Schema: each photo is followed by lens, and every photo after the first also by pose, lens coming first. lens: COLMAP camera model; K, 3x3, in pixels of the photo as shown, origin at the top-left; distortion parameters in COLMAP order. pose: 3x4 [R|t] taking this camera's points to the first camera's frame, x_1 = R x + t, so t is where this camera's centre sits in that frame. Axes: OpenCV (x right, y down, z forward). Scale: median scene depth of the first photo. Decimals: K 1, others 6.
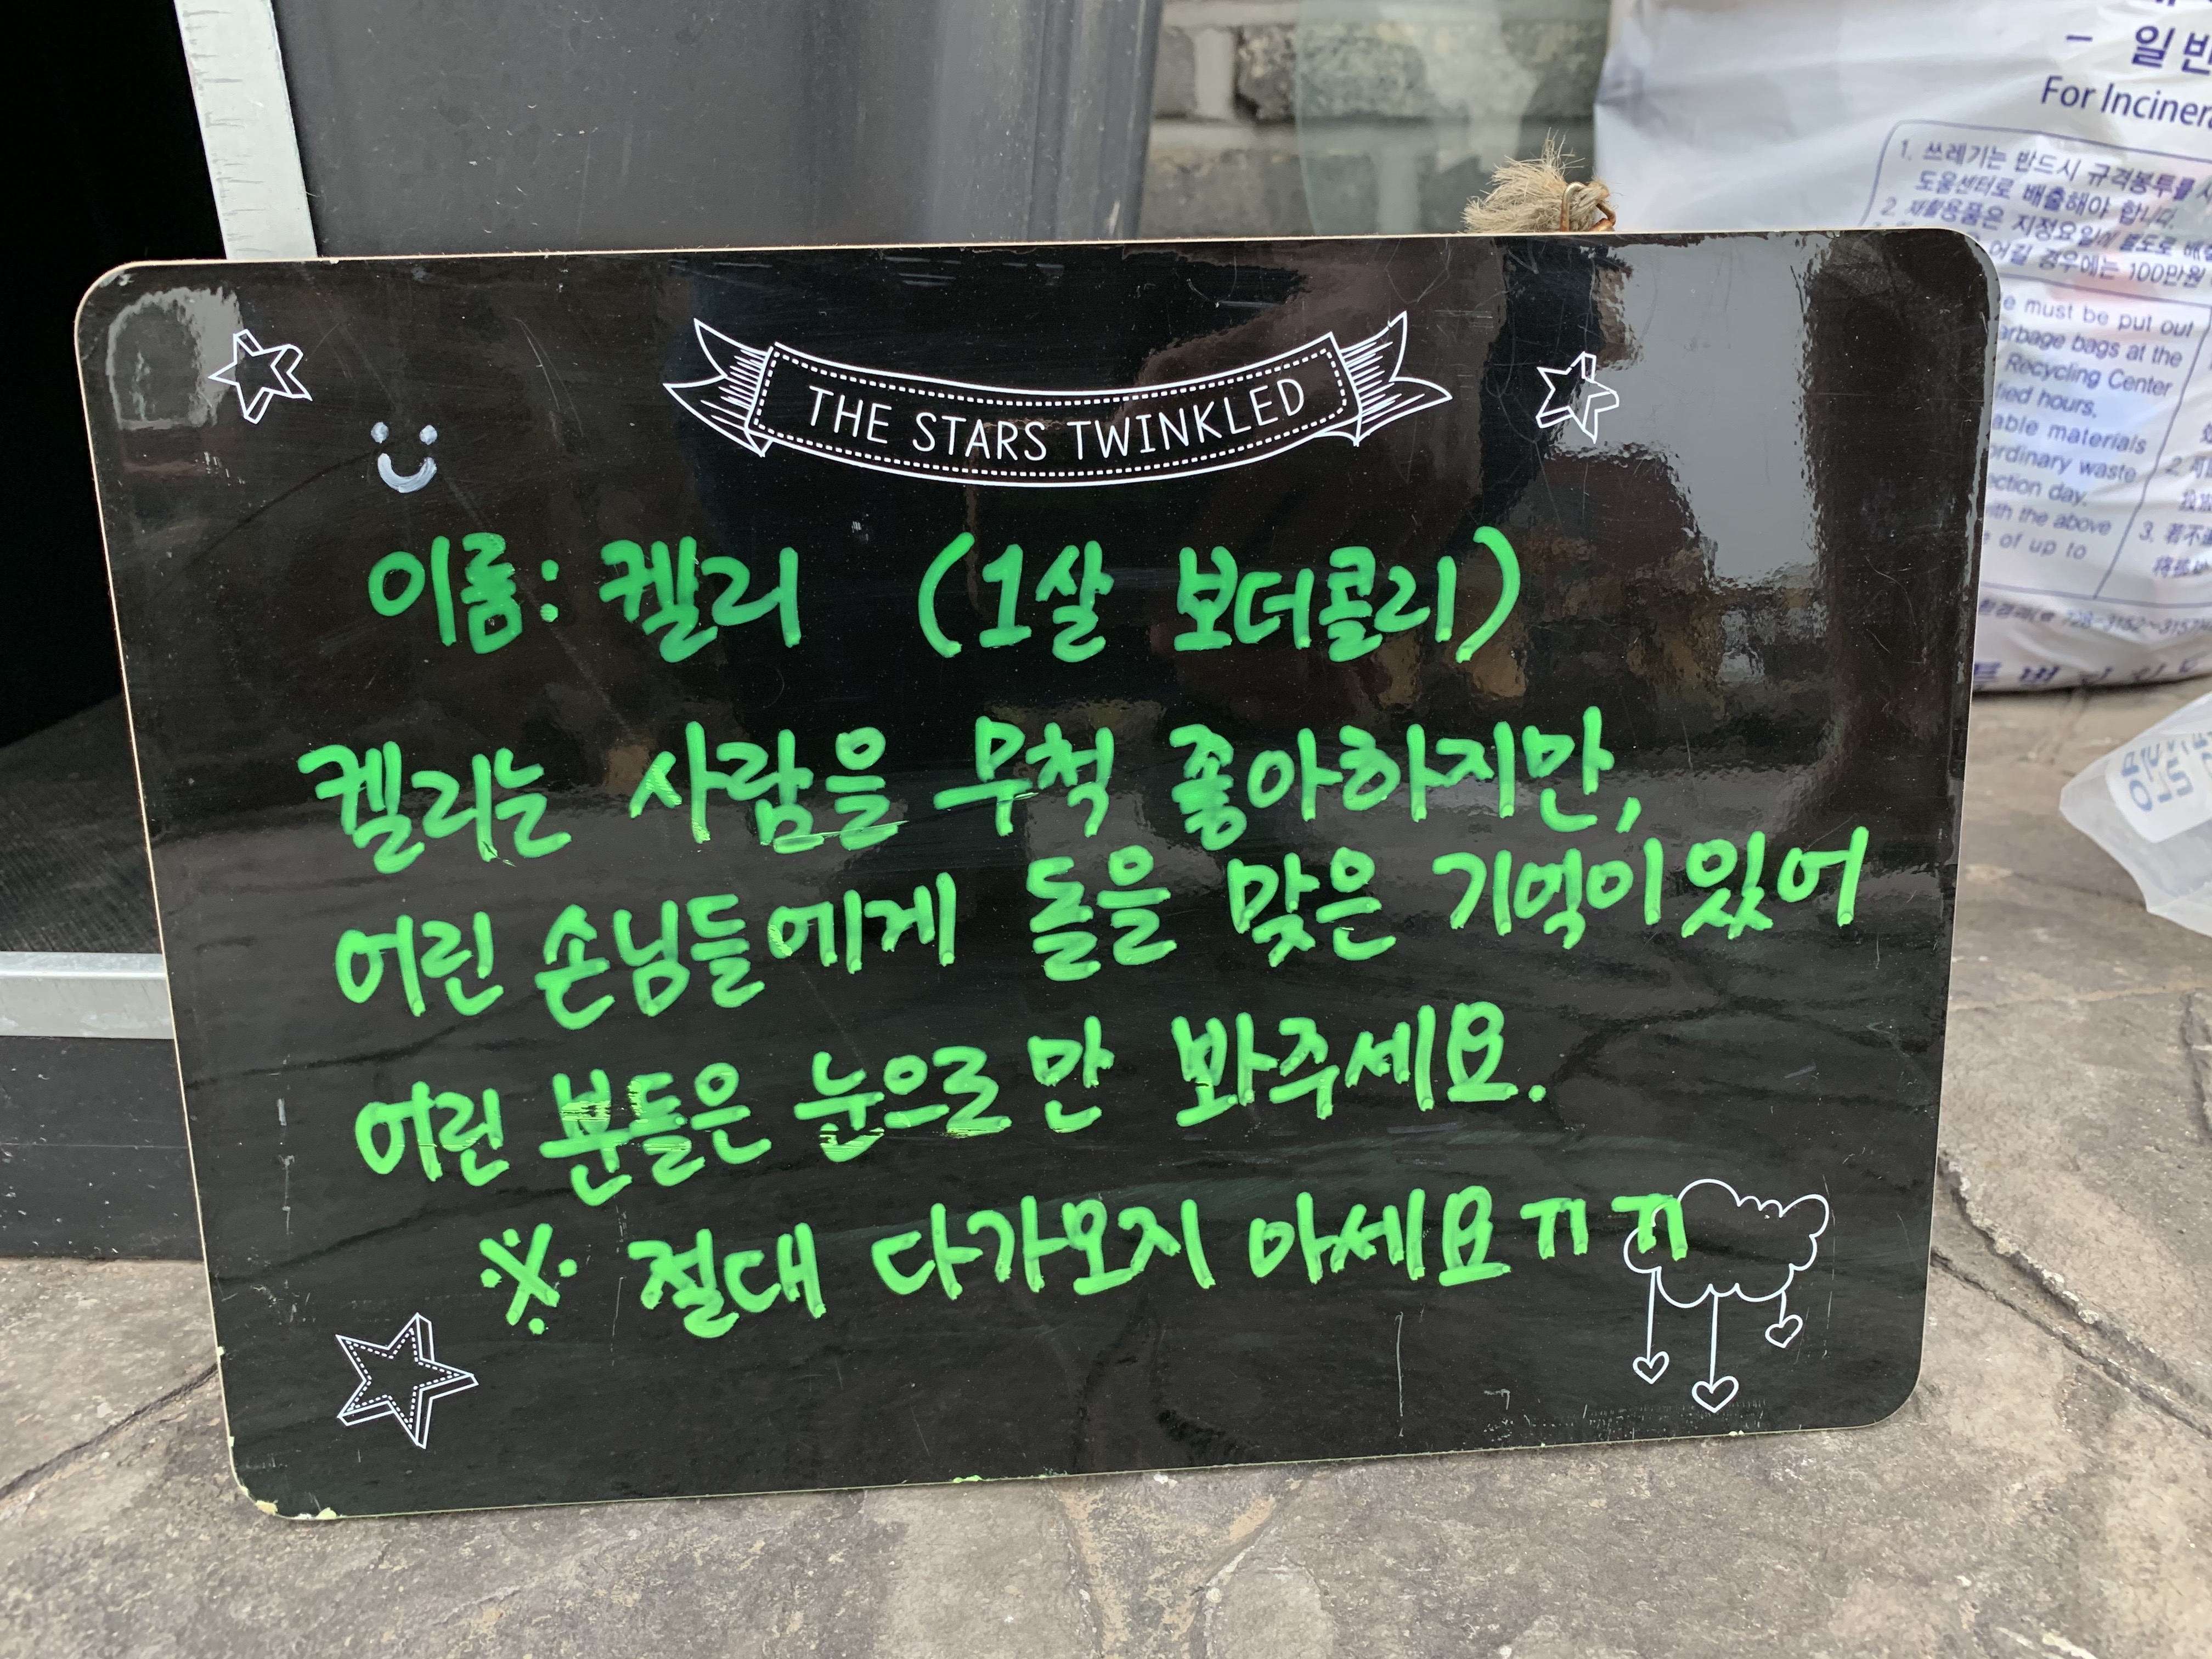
lens RADIAL K [[1739.2, 0, 1106.0], [0, 1739.2, 829.5], [0, 0, 1]] dist [0.030225, -0.015245]
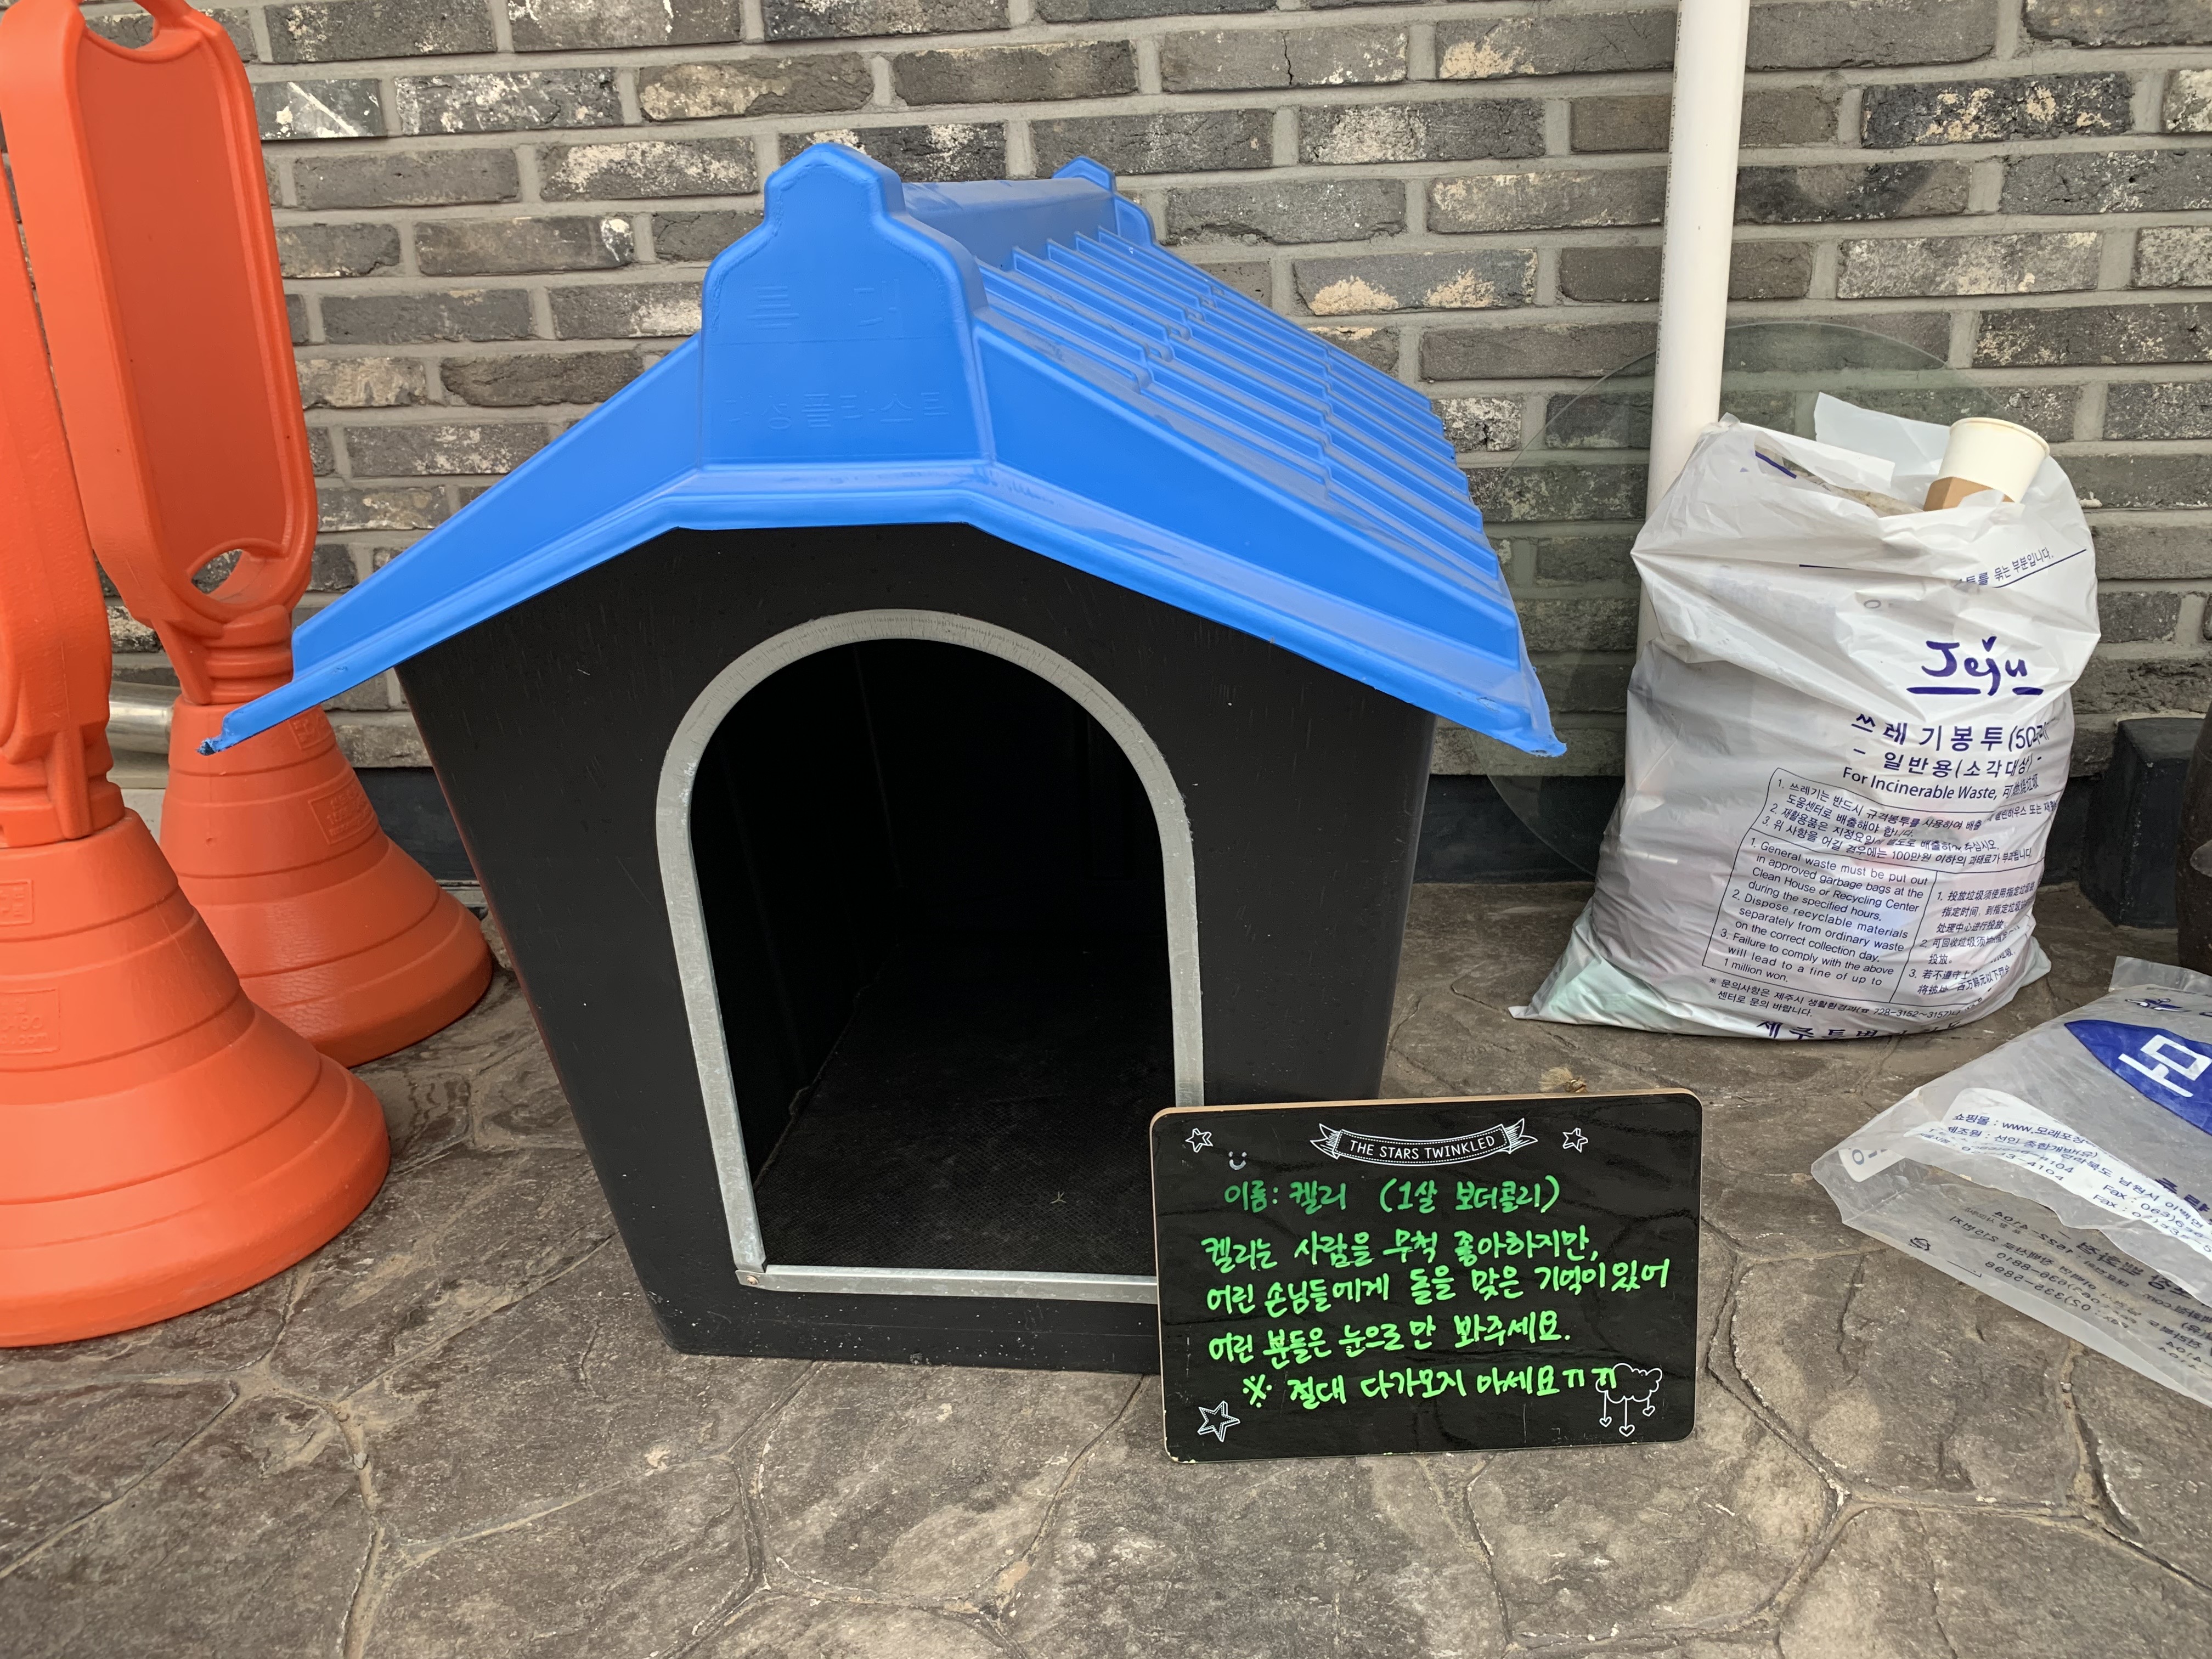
lens RADIAL K [[1739.2, 0, 1106.0], [0, 1739.2, 829.5], [0, 0, 1]] dist [0.030225, -0.015245]
pose [[0.997922, -0.007020, -0.064054, -0.399139], [0.007938, 0.999869, 0.014090, -0.858657], [0.063947, -0.014569, 0.997847, -2.312277]]
